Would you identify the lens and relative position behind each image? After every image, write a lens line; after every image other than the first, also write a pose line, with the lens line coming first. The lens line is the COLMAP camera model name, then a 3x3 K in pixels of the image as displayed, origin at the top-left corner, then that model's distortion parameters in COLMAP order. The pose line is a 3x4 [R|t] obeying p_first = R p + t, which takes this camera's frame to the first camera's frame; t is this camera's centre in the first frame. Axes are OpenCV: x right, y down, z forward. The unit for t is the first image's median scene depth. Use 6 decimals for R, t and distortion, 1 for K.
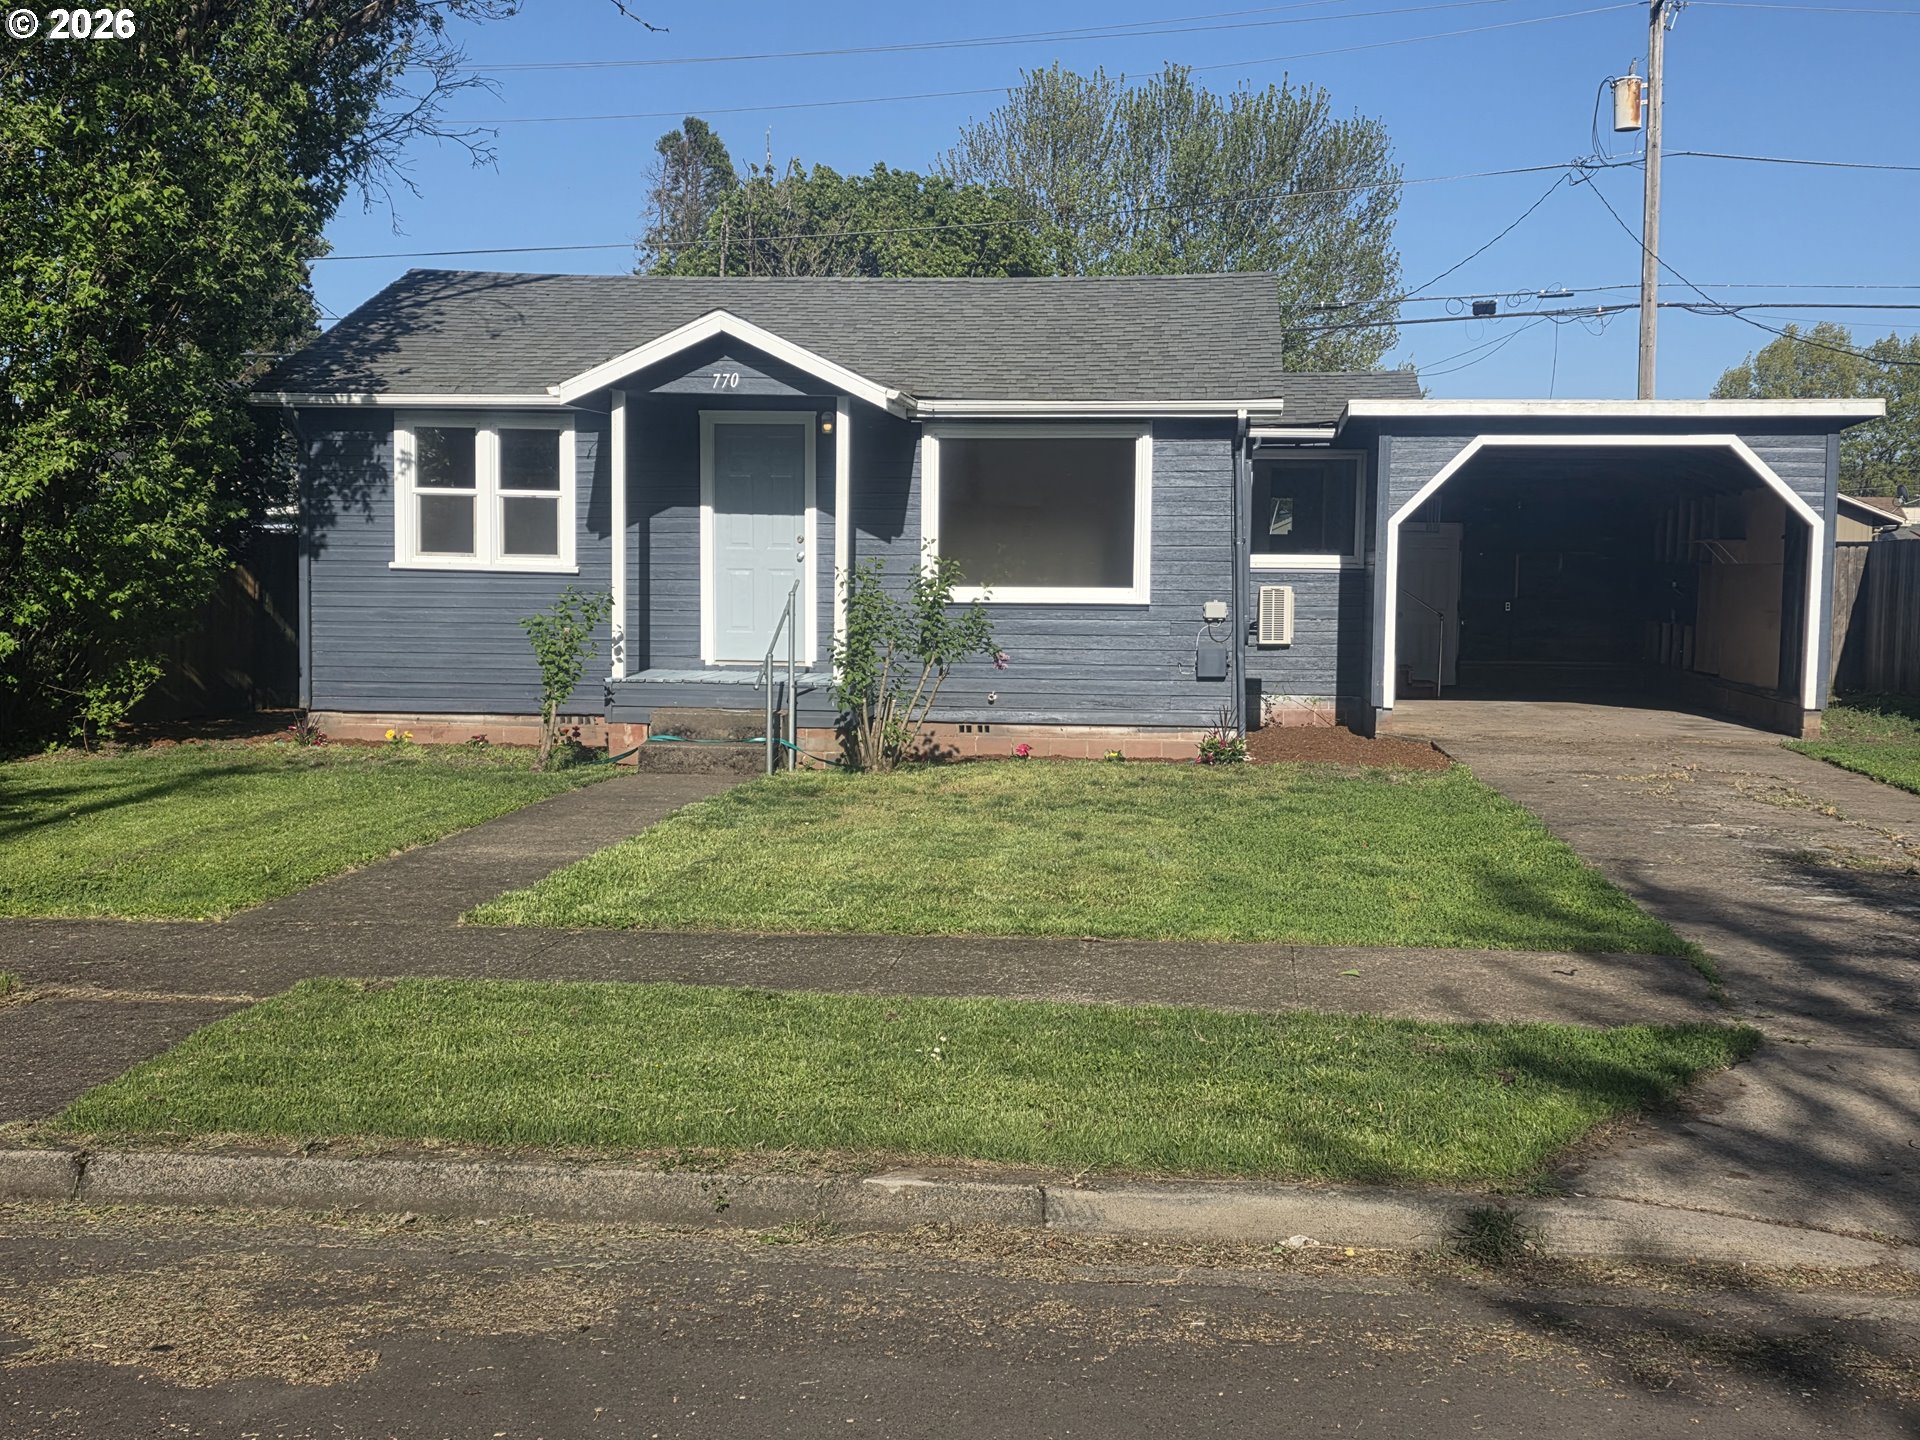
lens RADIAL K [[2262.6, 0, 970.1], [0, 2262.6, 718.3], [0, 0, 1]] dist [0.138946, -0.159396]
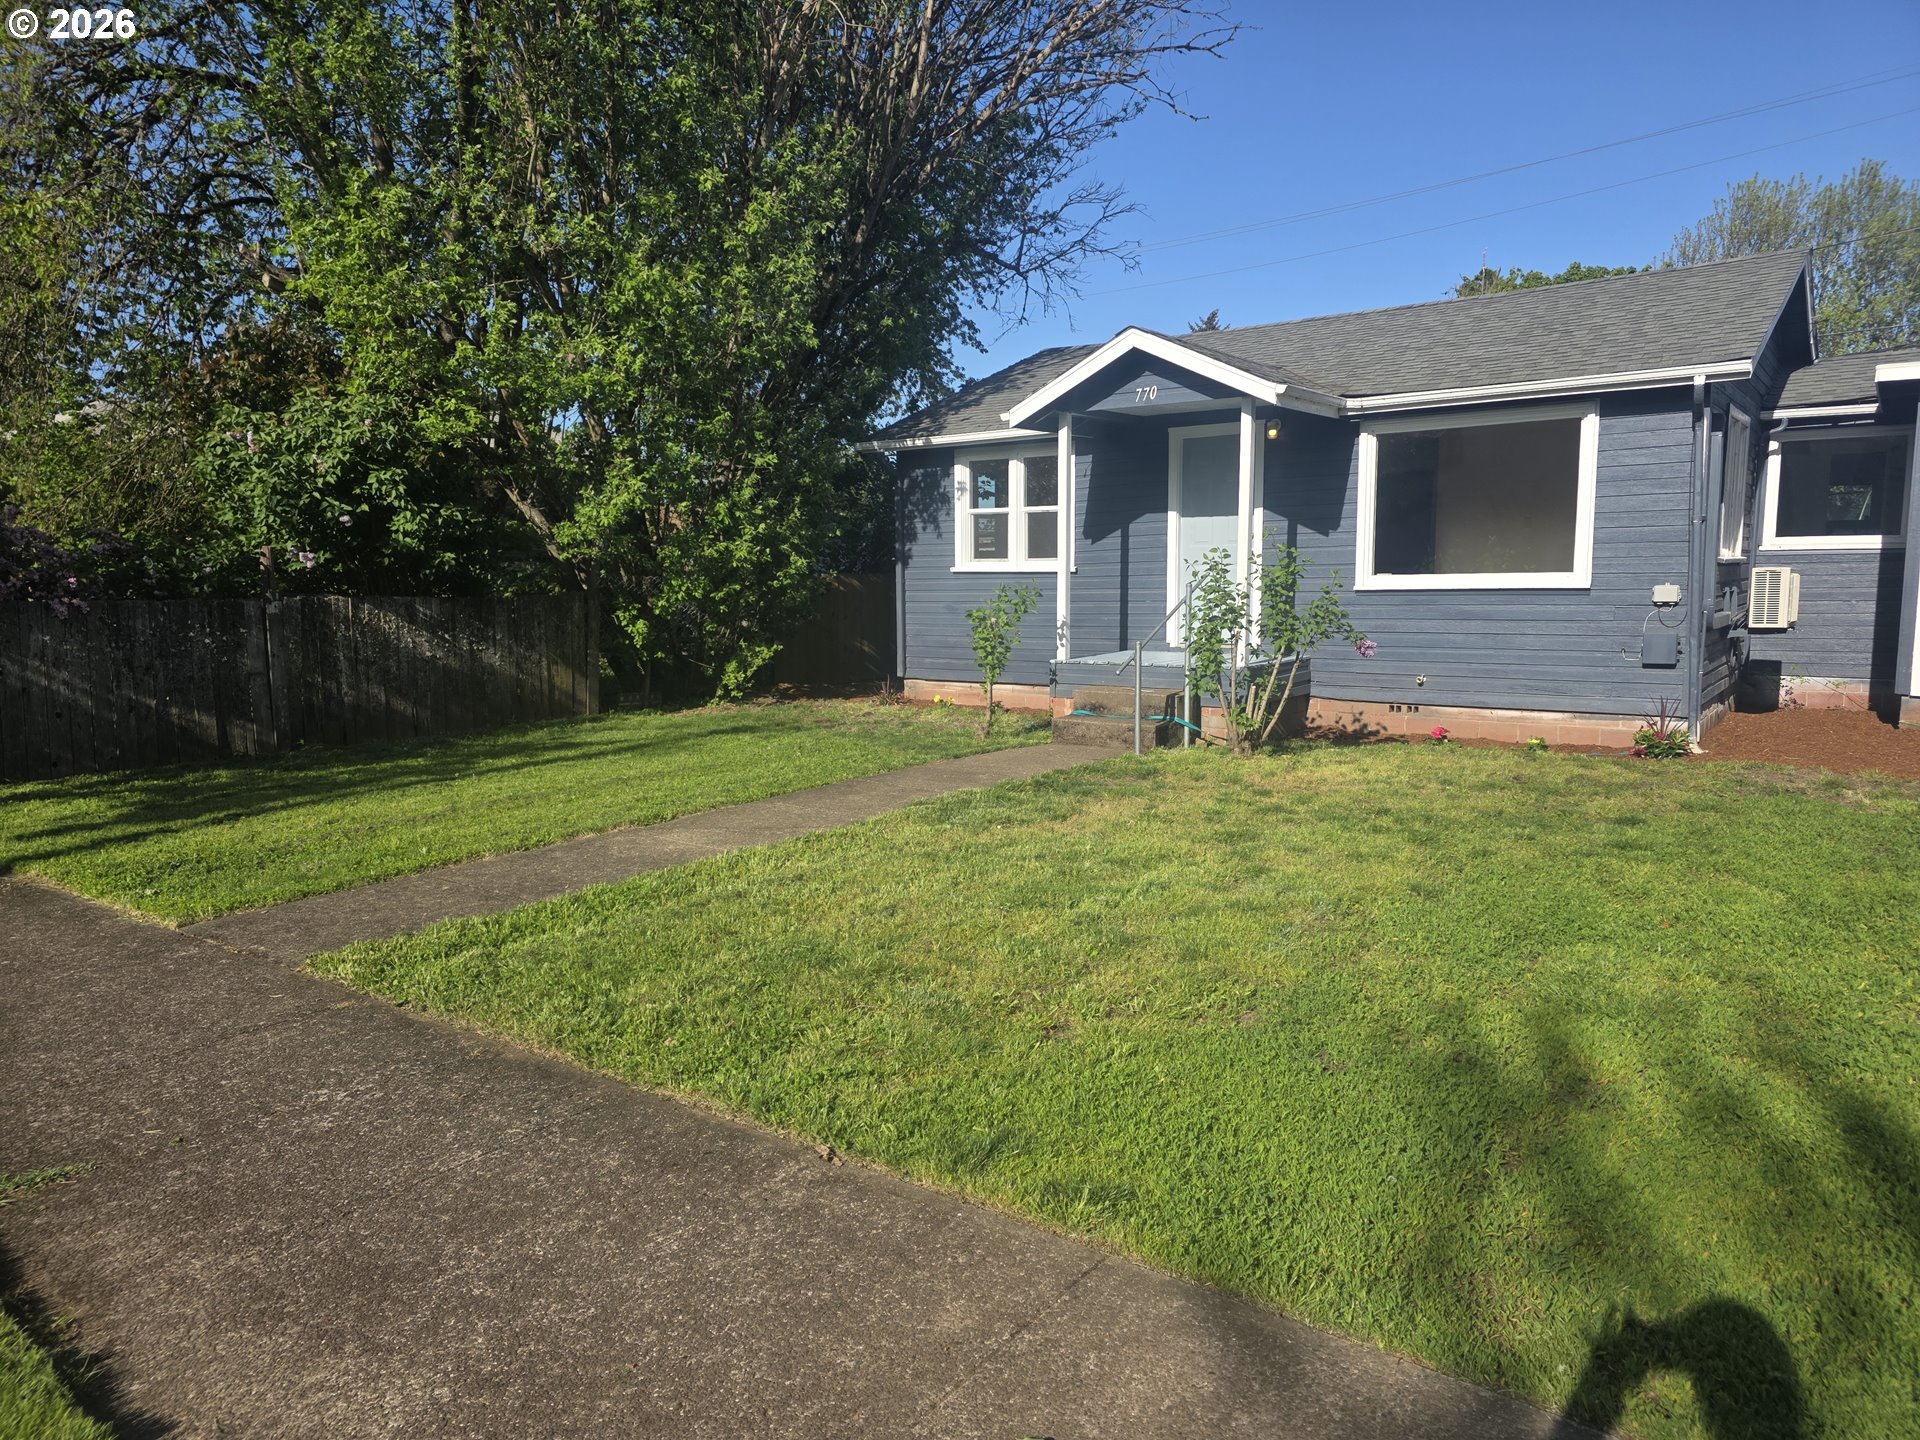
lens RADIAL K [[1293.1, 0, 956.6], [0, 1293.1, 714.5], [0, 0, 1]] dist [0.133530, -0.168700]
pose [[0.861095, 0.035617, -0.507195, 0.134391], [-0.014848, 0.998879, 0.044937, -0.017533], [0.508227, -0.031164, 0.860659, 0.367654]]
